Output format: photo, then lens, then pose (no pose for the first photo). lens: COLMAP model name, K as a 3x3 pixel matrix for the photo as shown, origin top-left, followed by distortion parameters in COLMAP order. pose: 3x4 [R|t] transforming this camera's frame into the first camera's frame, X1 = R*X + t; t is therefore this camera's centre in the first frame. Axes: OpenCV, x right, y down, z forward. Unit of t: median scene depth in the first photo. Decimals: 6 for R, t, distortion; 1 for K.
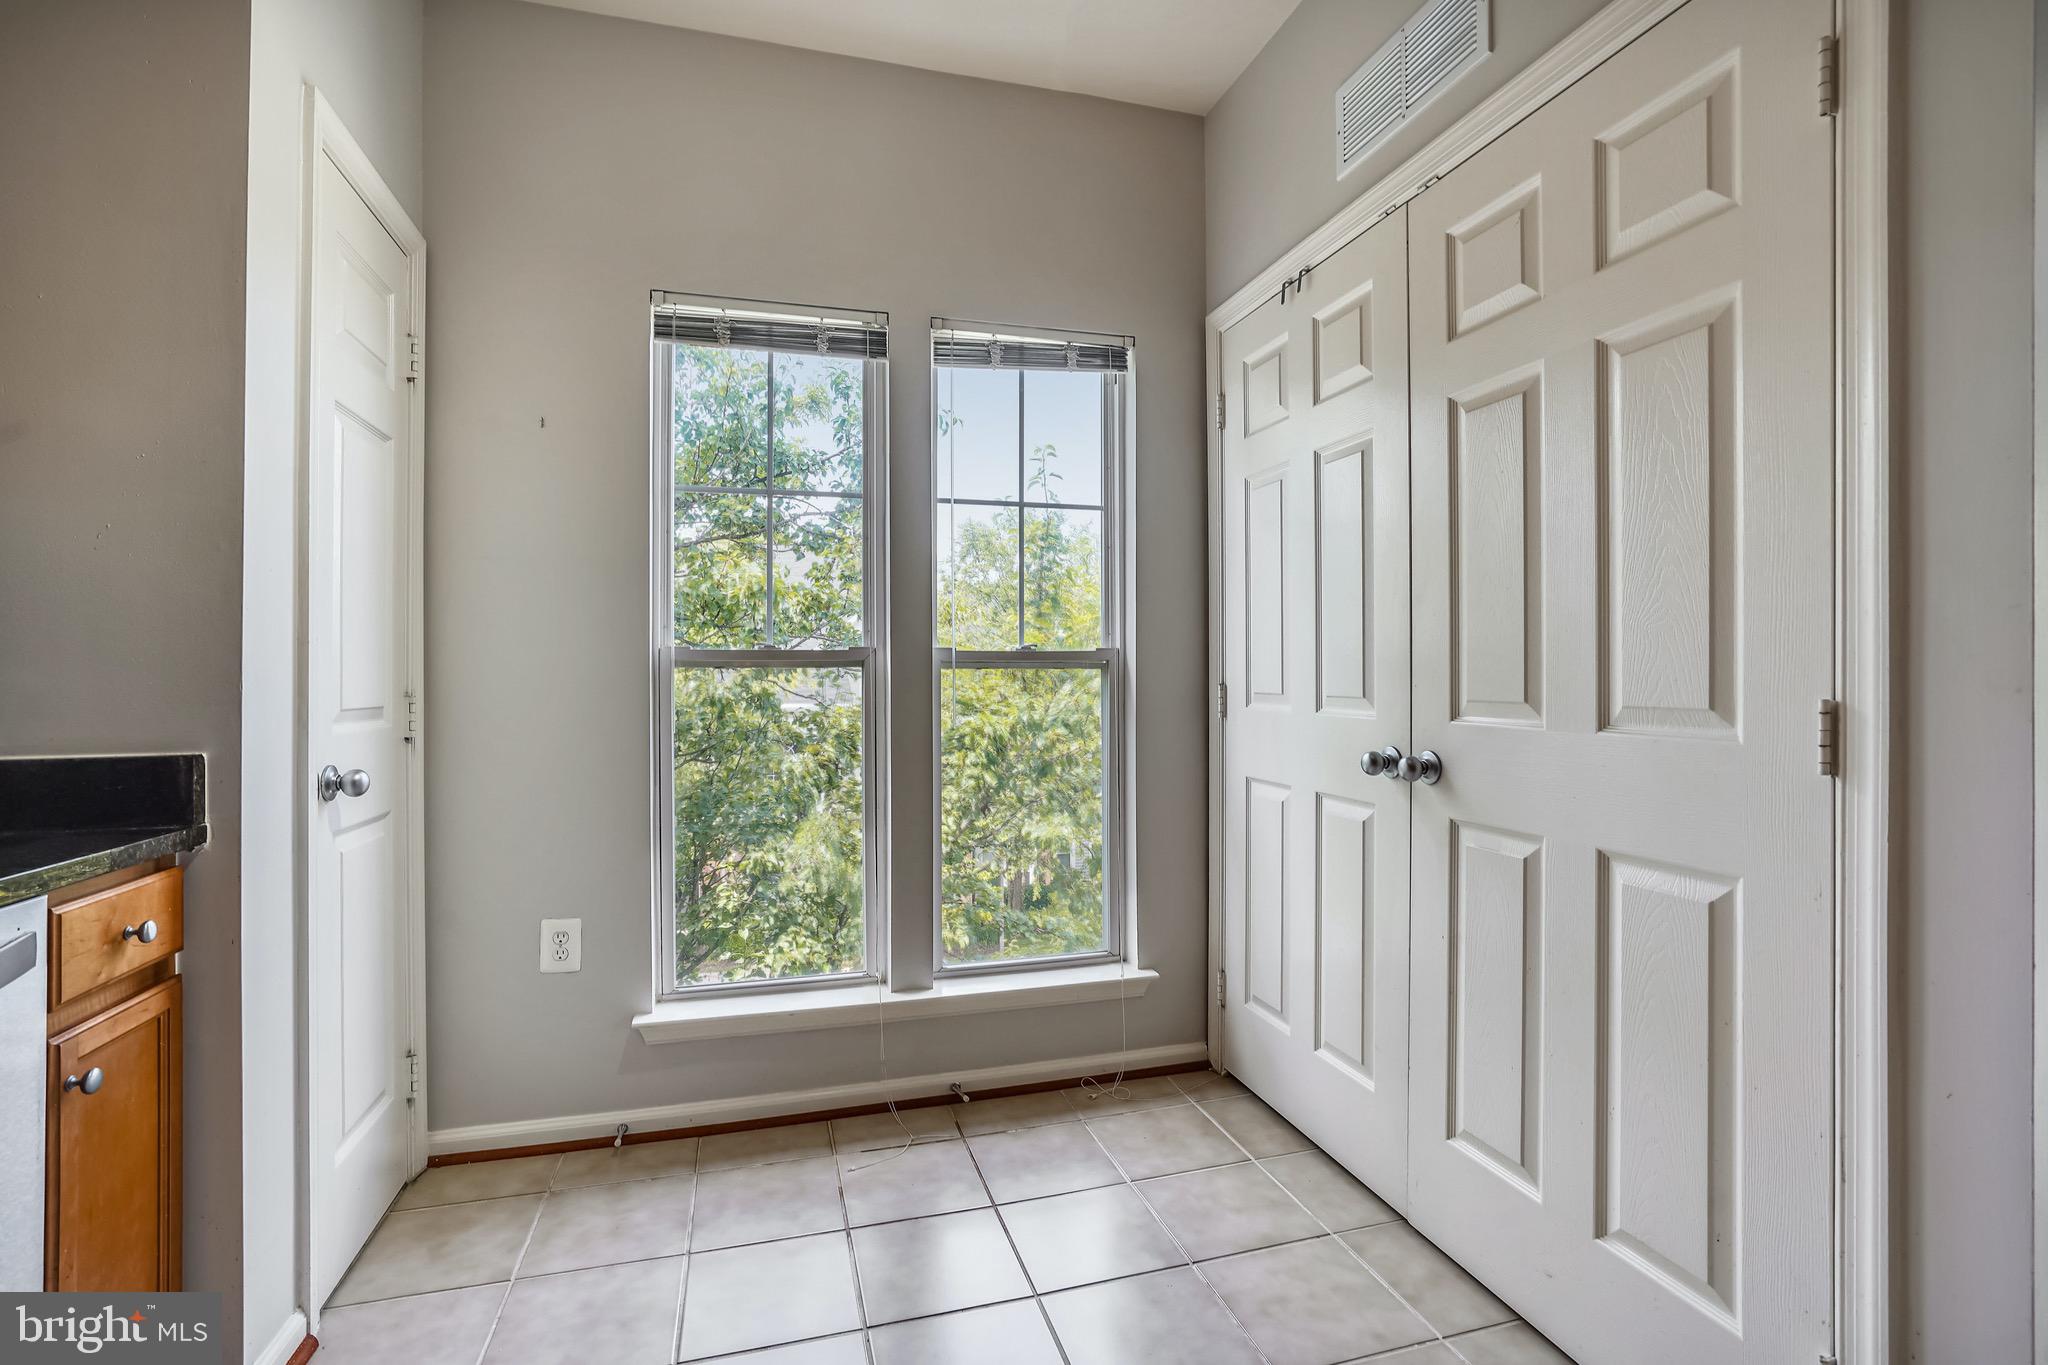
lens RADIAL K [[958.1, 0, 1021.9], [0, 958.1, 671.9], [0, 0, 1]] dist [-0.015354, 0.004259]
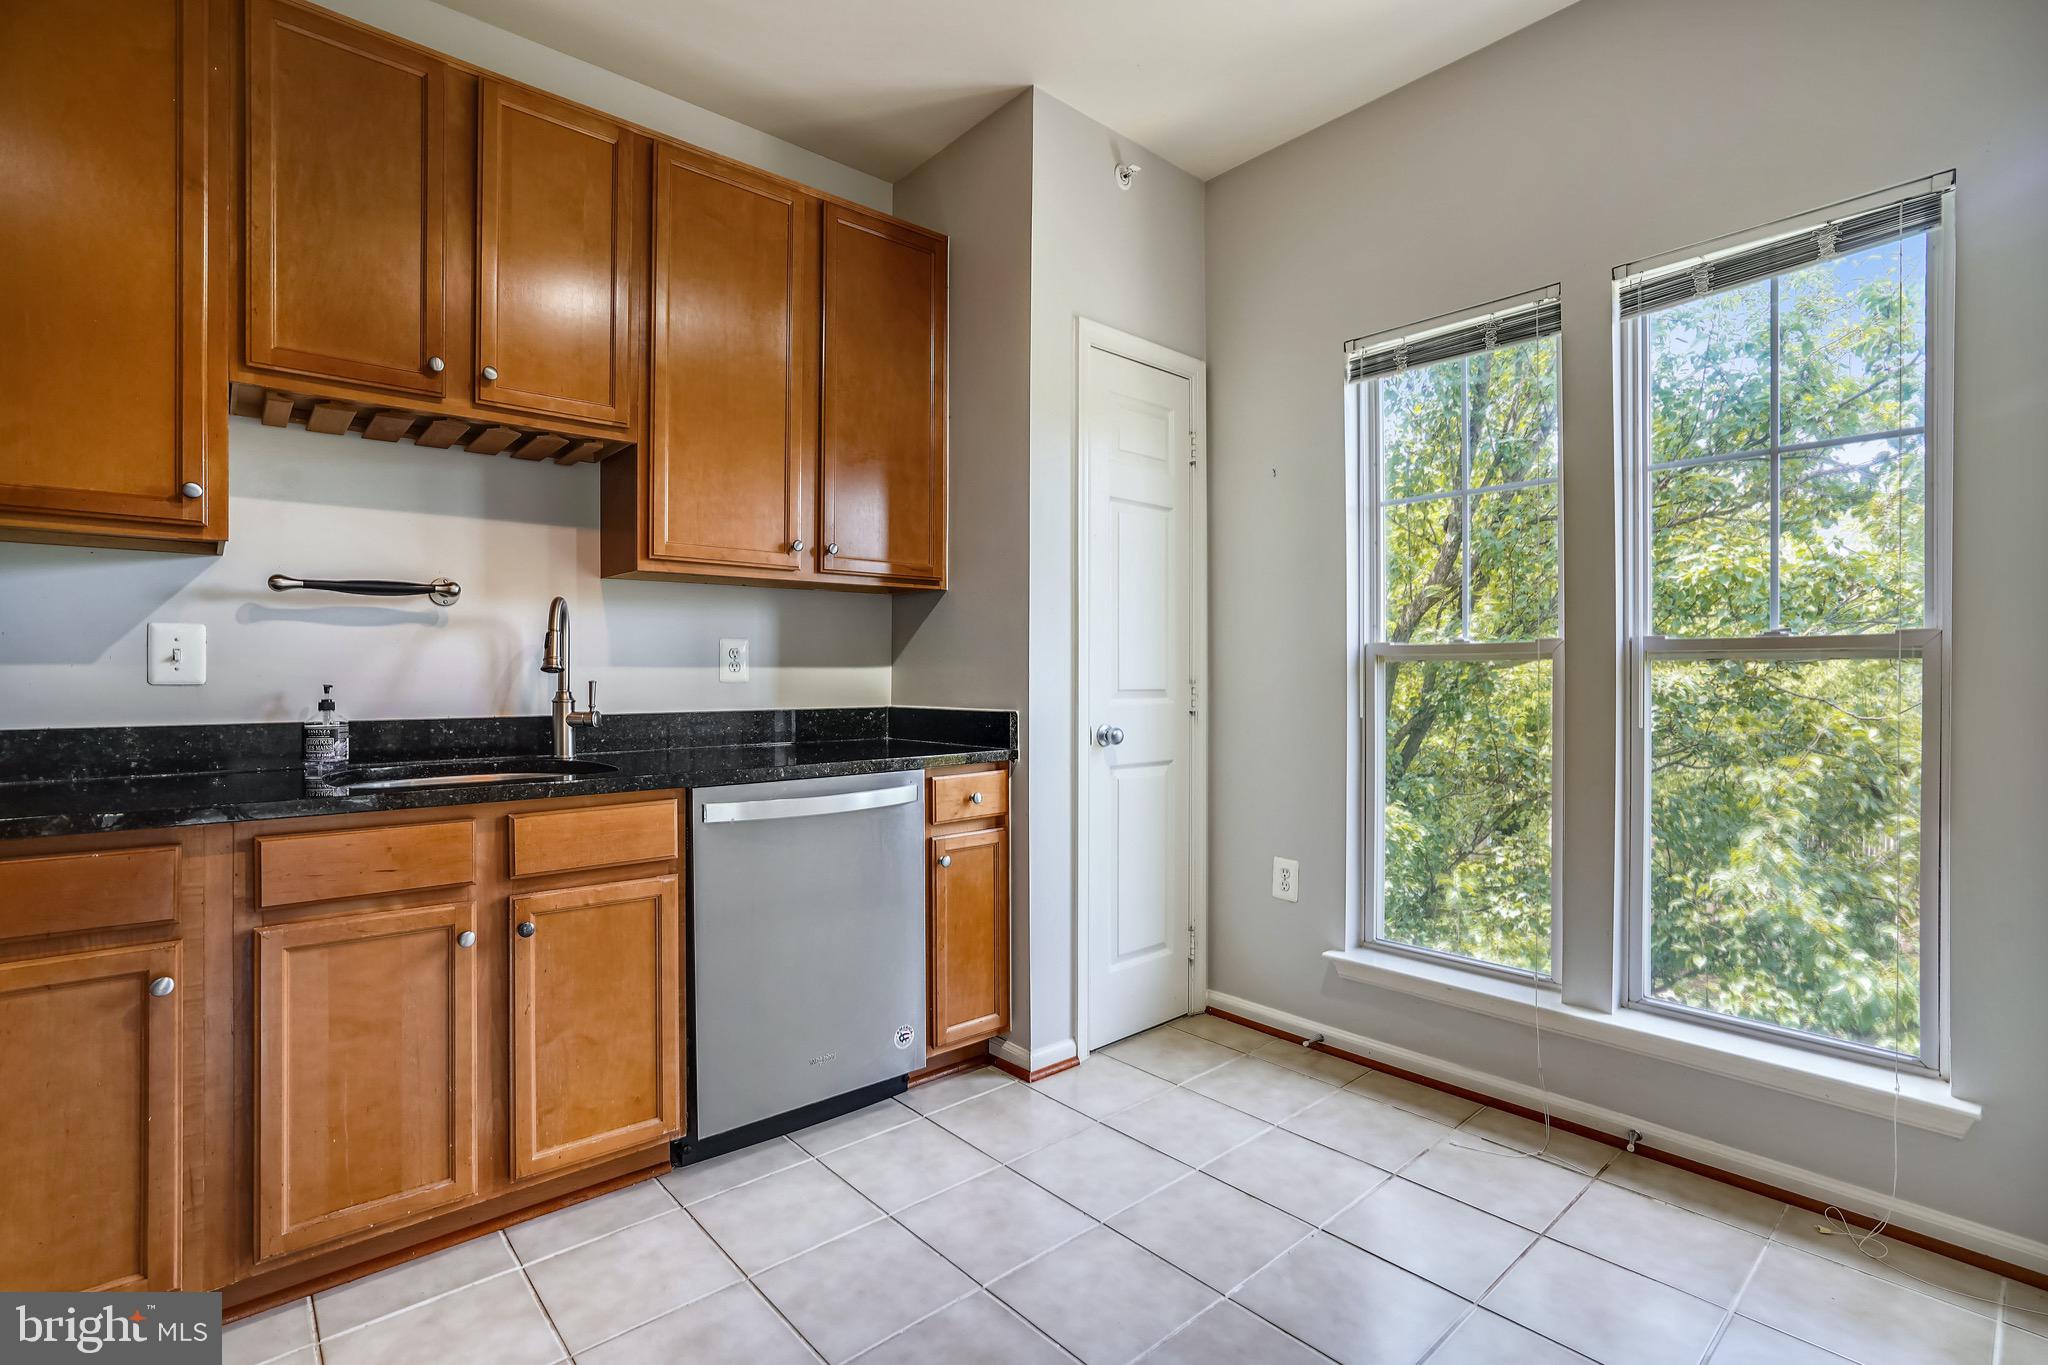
lens RADIAL K [[958.1, 0, 1023.9], [0, 958.1, 681.0], [0, 0, 1]] dist [-0.015354, 0.004259]
pose [[0.431111, 0.010097, -0.902242, 0.523298], [0.002923, 0.999917, 0.012587, 0.002881], [0.902294, -0.008064, 0.431046, 0.128580]]
